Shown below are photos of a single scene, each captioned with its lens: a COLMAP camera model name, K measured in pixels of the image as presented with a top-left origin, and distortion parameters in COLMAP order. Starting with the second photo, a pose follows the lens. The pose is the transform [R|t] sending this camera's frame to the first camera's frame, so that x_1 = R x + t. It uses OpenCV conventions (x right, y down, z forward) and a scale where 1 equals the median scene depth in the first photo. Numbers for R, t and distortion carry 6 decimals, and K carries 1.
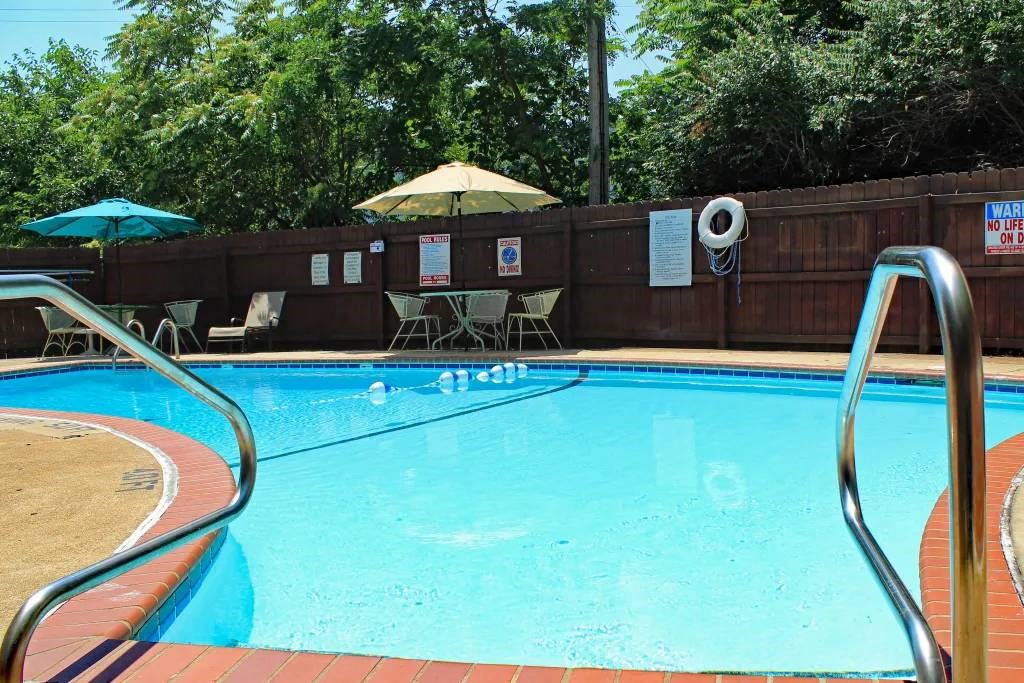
lens RADIAL K [[855.0, 0, 512.0], [0, 855.0, 341.5], [0, 0, 1]] dist [-0.003337, -0.002911]
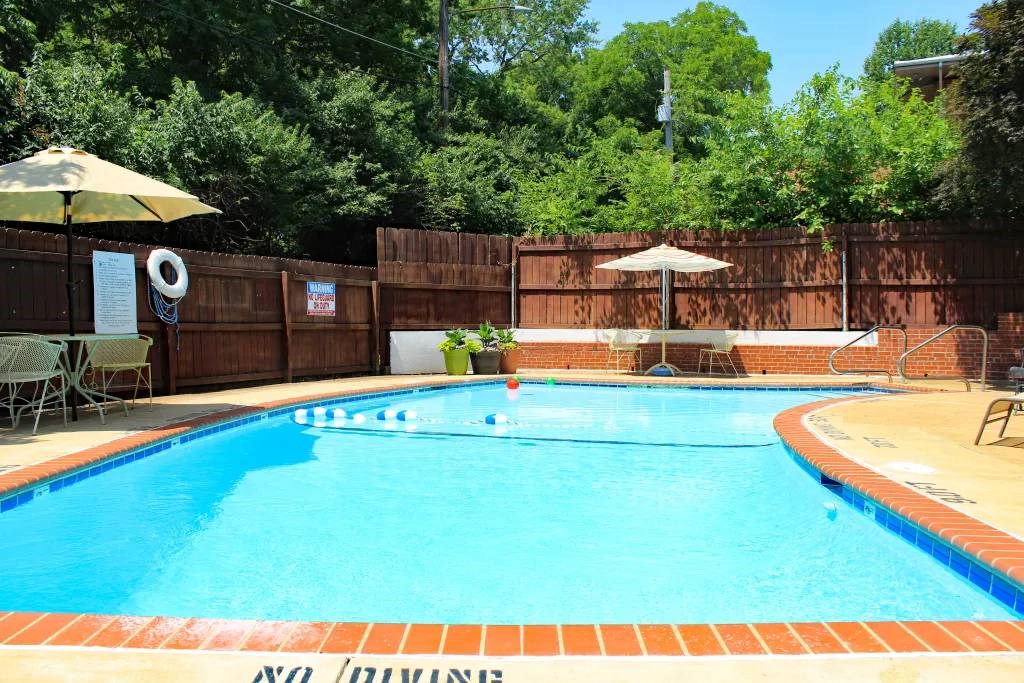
lens RADIAL K [[811.4, 0, 512.0], [0, 811.4, 341.5], [0, 0, 1]] dist [0.000829, 0.000531]
pose [[-0.218149, 0.001873, 0.975914, -0.865088], [0.064816, 0.997818, 0.012573, -0.043304], [-0.973761, 0.065998, -0.217795, 0.856305]]
